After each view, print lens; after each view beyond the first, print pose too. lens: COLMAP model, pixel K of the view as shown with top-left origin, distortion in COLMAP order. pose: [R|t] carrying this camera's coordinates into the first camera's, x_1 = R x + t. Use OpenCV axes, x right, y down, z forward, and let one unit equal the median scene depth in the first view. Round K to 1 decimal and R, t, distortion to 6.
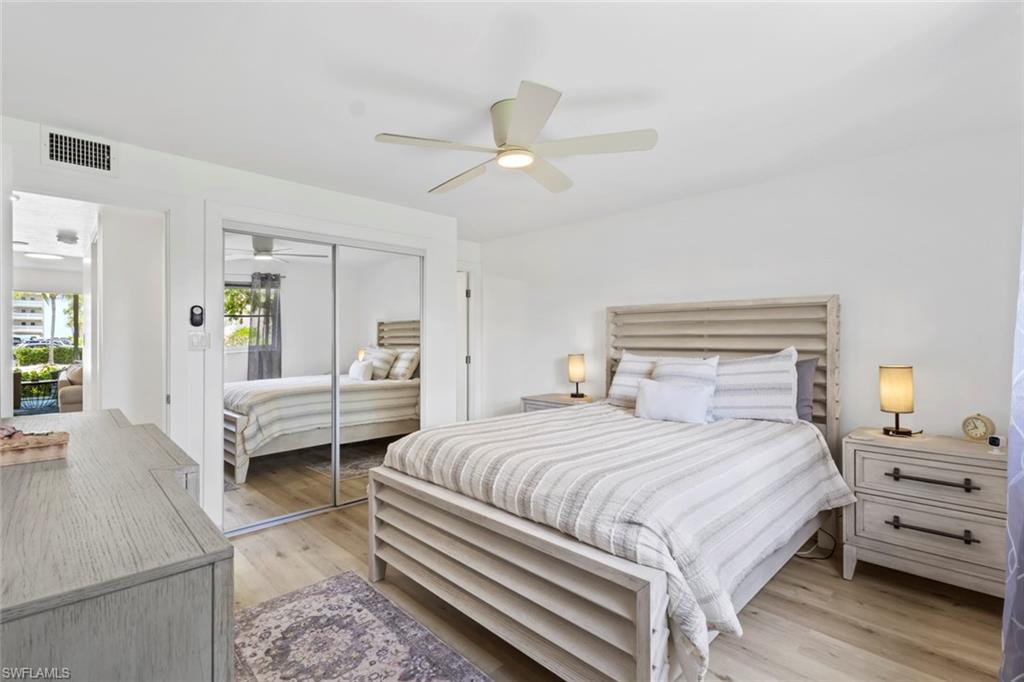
lens RADIAL K [[486.5, 0, 511.4], [0, 486.5, 339.9], [0, 0, 1]] dist [-0.001634, -0.000714]
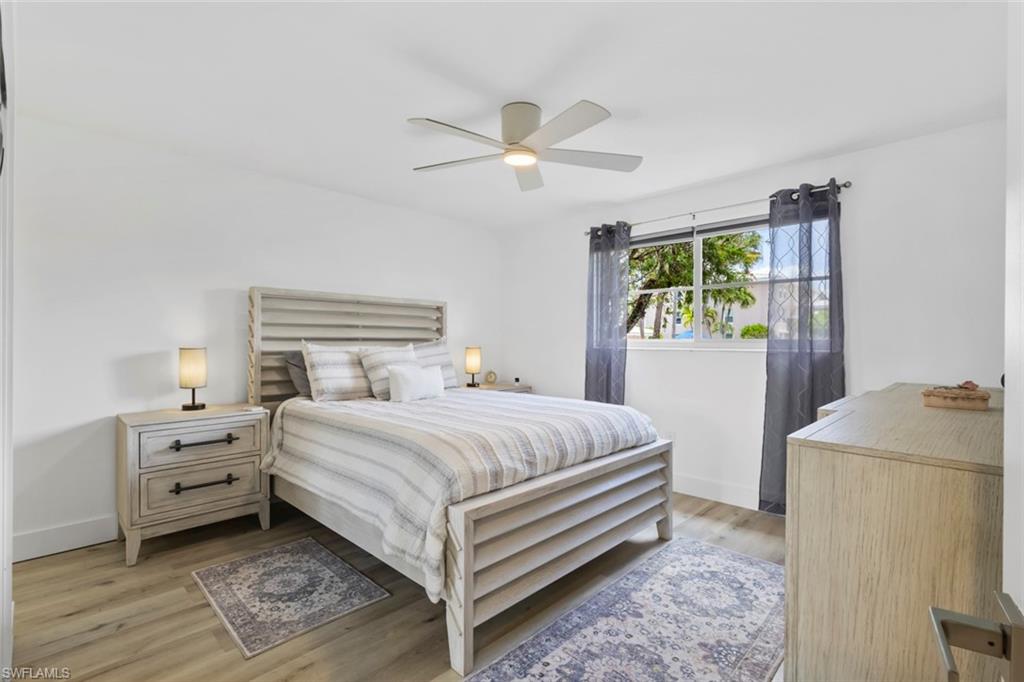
lens RADIAL K [[468.6, 0, 507.3], [0, 468.6, 341.5], [0, 0, 1]] dist [0.000321, -0.000620]
pose [[-0.037478, -0.021531, 0.999065, -0.885121], [-0.028111, 0.999395, 0.020483, -0.006735], [-0.998902, -0.027317, -0.038061, 0.897305]]
